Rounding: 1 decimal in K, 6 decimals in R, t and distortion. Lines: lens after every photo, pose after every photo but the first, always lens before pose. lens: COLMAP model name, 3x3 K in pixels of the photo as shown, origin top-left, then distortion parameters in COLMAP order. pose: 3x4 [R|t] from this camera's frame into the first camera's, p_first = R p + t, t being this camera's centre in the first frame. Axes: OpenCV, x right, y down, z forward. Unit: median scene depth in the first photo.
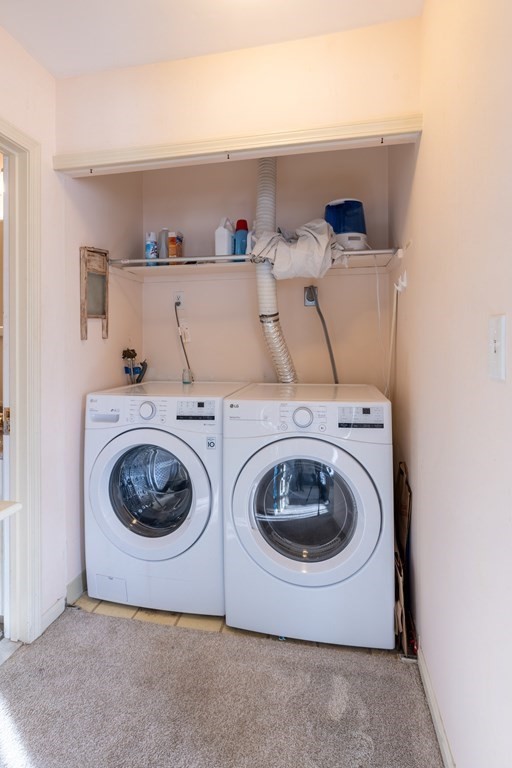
lens RADIAL K [[414.3, 0, 238.1], [0, 414.3, 341.3], [0, 0, 1]] dist [-0.003002, 0.000991]
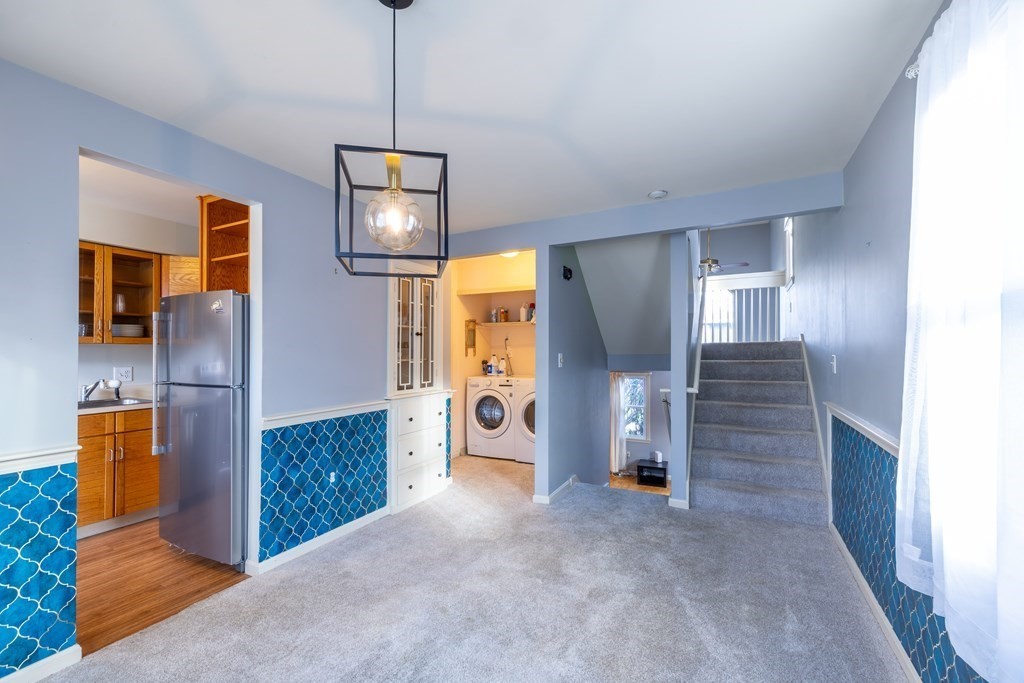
lens RADIAL K [[439.1, 0, 498.0], [0, 439.1, 347.0], [0, 0, 1]] dist [-0.006002, 0.001025]
pose [[0.964883, 0.000102, -0.262681, 0.541038], [-0.003170, 0.999932, -0.011258, -0.031556], [0.262662, 0.011695, 0.964817, -1.604365]]
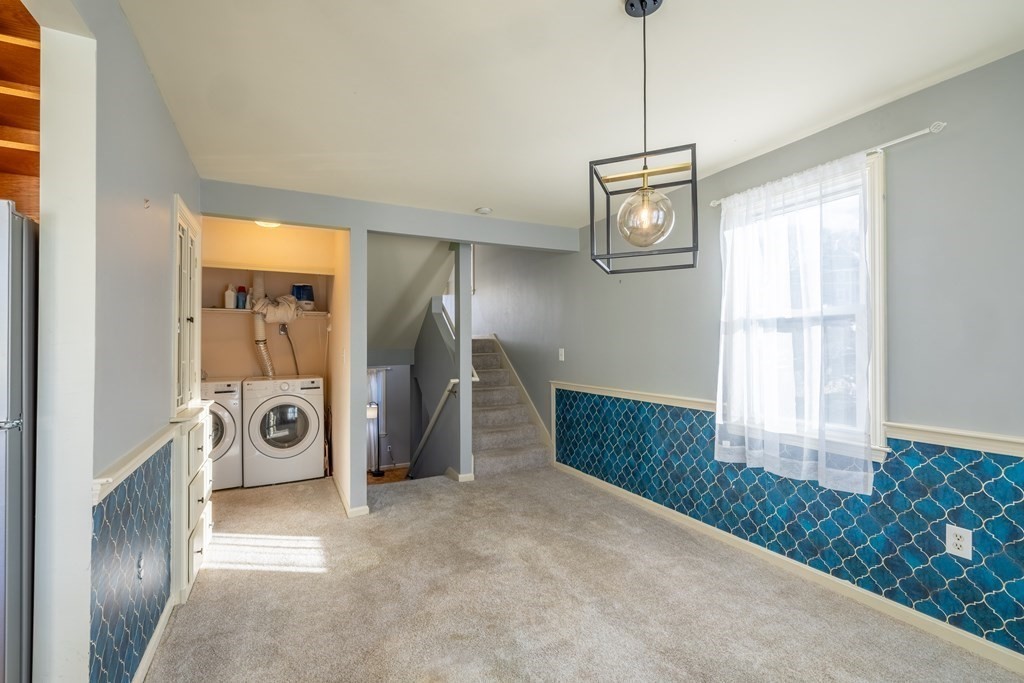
lens RADIAL K [[439.1, 0, 507.0], [0, 439.1, 344.1], [0, 0, 1]] dist [-0.006002, 0.001025]
pose [[0.767681, 0.005772, 0.640806, -0.383001], [0.001994, 0.999933, -0.011396, -0.022616], [-0.640829, 0.010026, 0.767618, -1.404087]]
